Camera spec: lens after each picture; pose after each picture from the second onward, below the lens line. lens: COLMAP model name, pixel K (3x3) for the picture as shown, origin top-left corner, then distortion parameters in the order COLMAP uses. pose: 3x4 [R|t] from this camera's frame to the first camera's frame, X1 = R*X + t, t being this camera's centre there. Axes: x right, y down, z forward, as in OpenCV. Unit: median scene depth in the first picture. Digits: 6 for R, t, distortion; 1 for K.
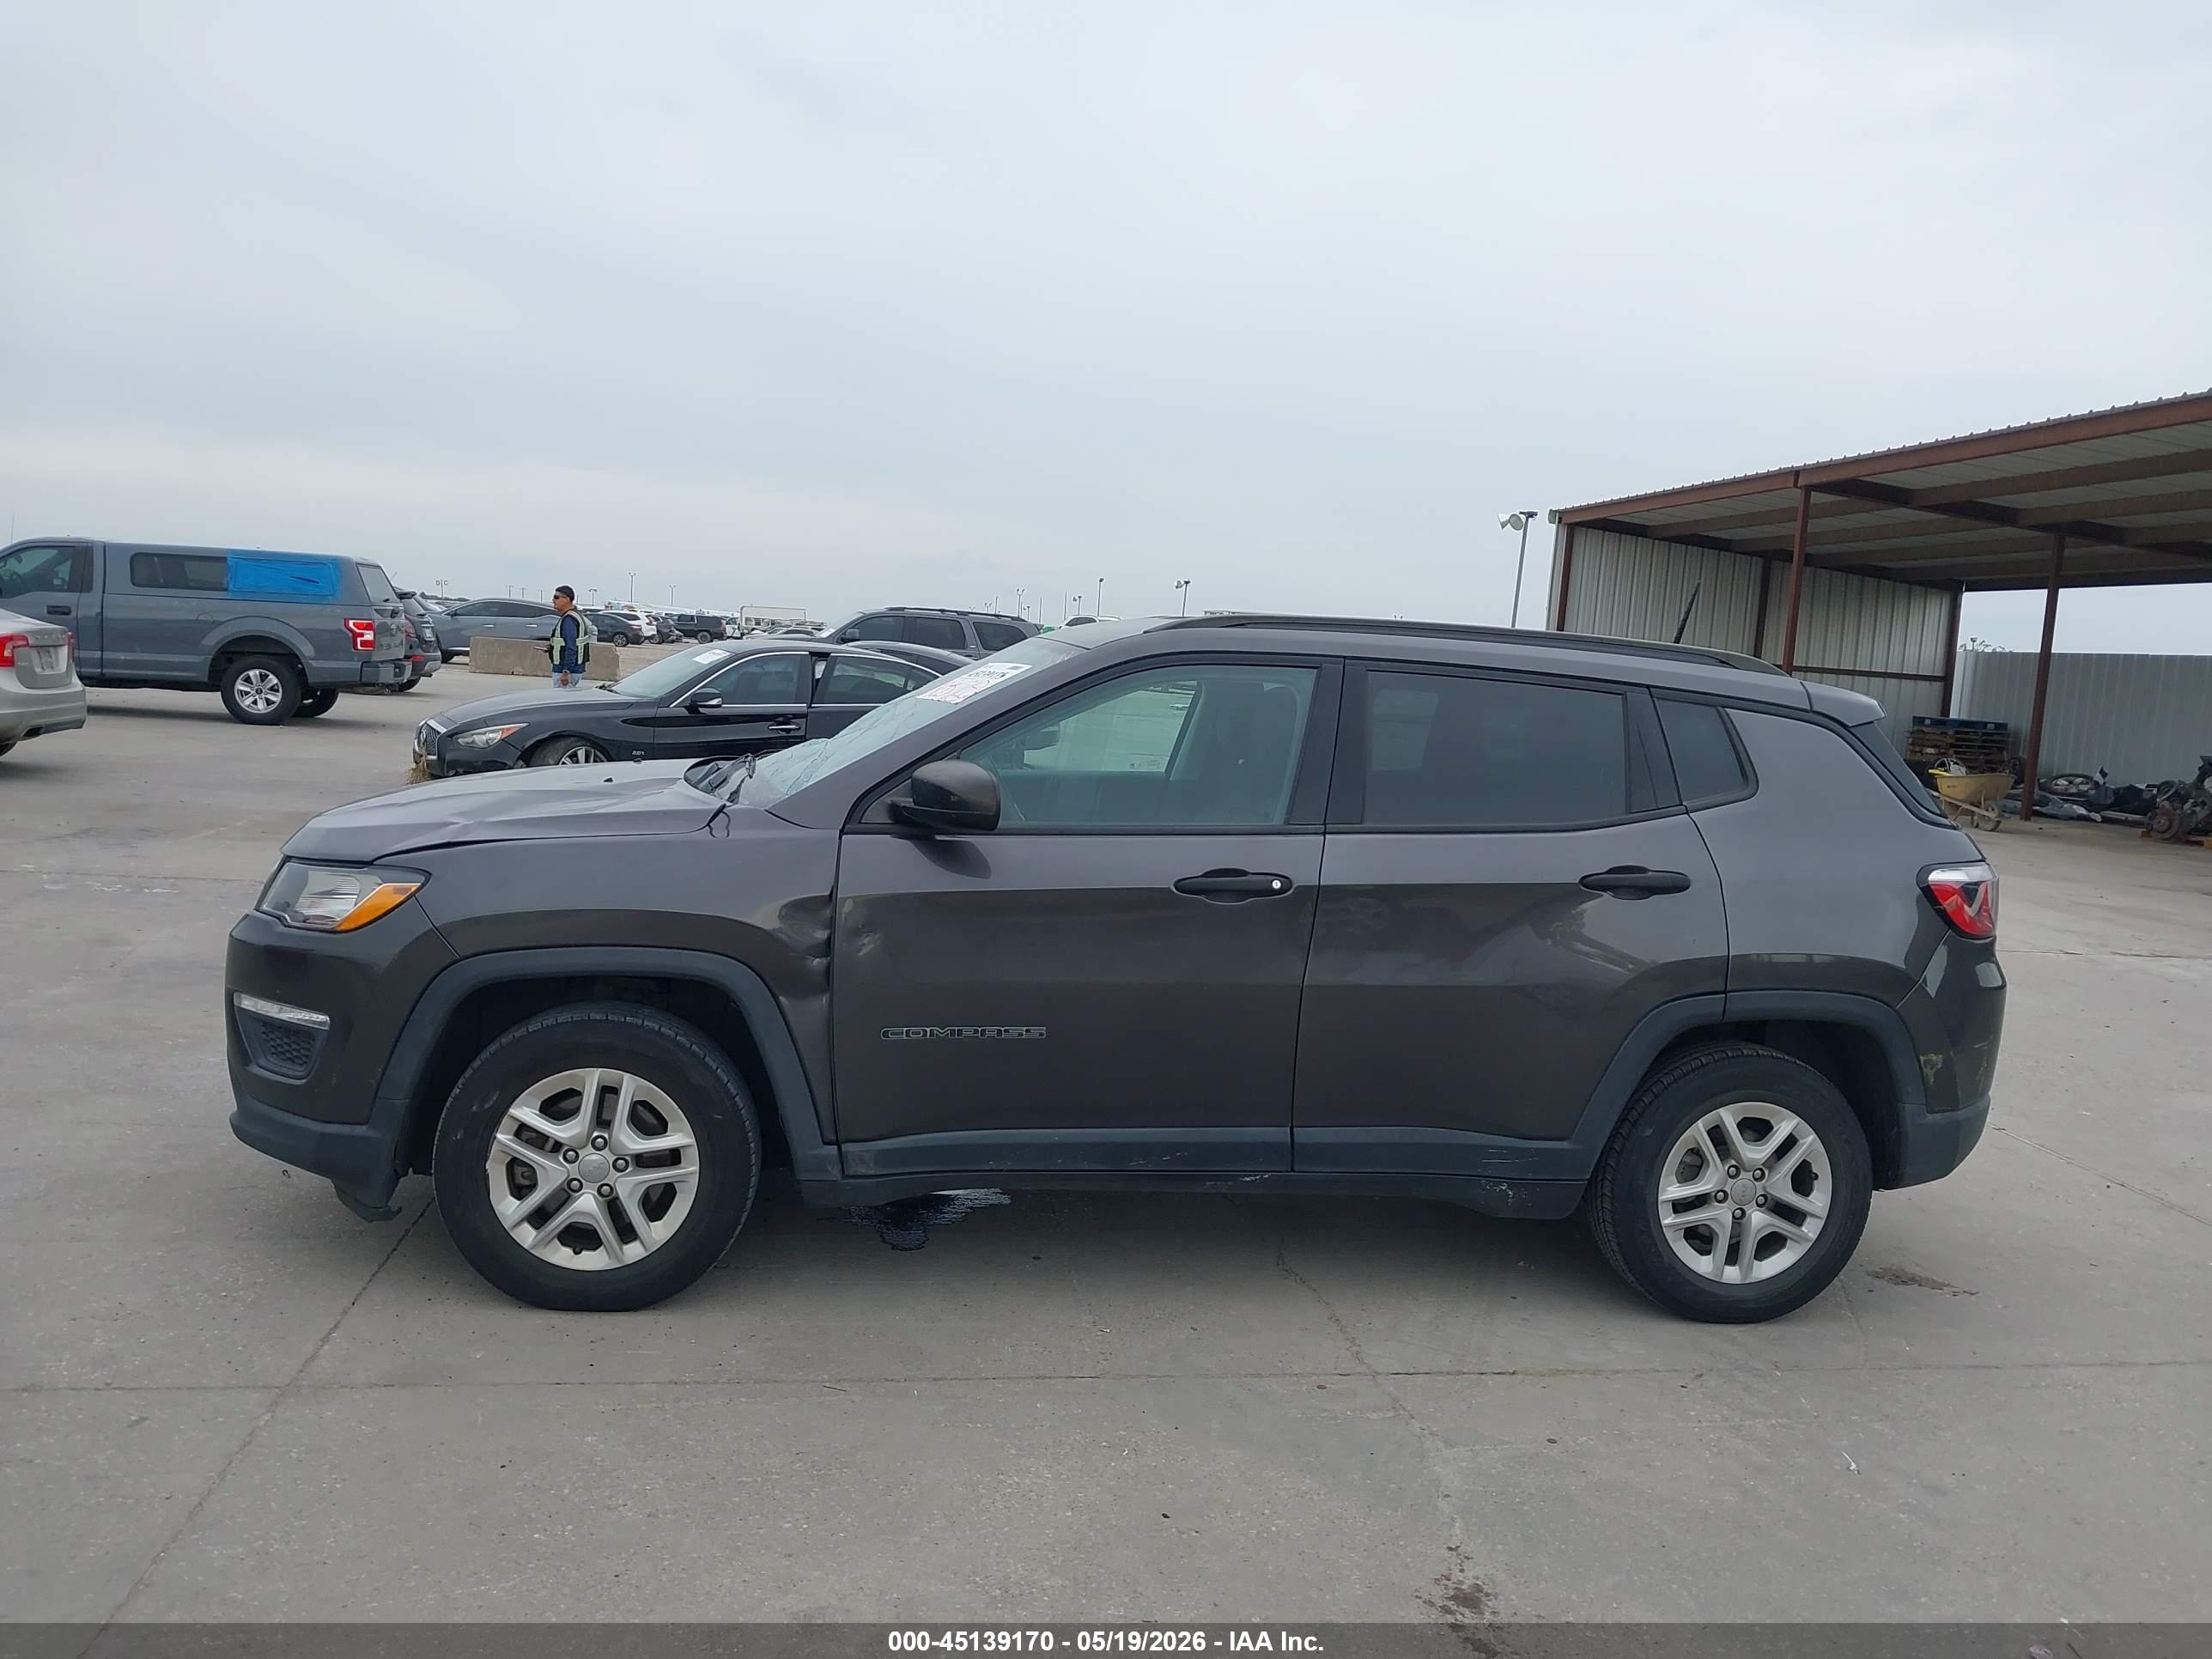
lens RADIAL K [[1712.5, 0, 1112.4], [0, 1712.5, 838.6], [0, 0, 1]] dist [-0.002956, -0.083241]
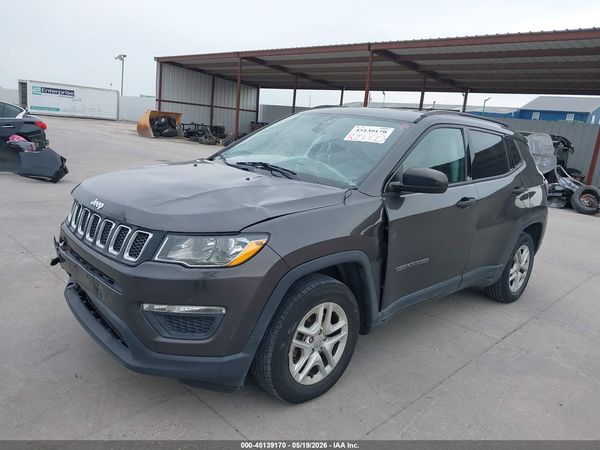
lens RADIAL K [[466.5, 0, 300.0], [0, 466.5, 225.0], [0, 0, 1]] dist [0.048108, -0.075733]
pose [[0.802698, -0.116491, 0.584898, -0.626913], [0.023810, 0.986216, 0.163743, -0.075950], [-0.595910, -0.117510, 0.794407, 0.448587]]
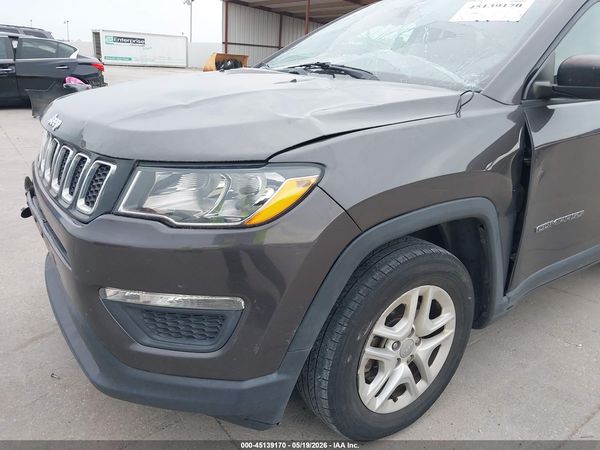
lens RADIAL K [[466.5, 0, 300.0], [0, 466.5, 225.0], [0, 0, 1]] dist [0.048108, -0.075733]
pose [[0.880769, -0.168617, 0.442508, -0.492865], [0.052314, 0.963385, 0.262969, -0.021530], [-0.470647, -0.208465, 0.857341, 0.641093]]
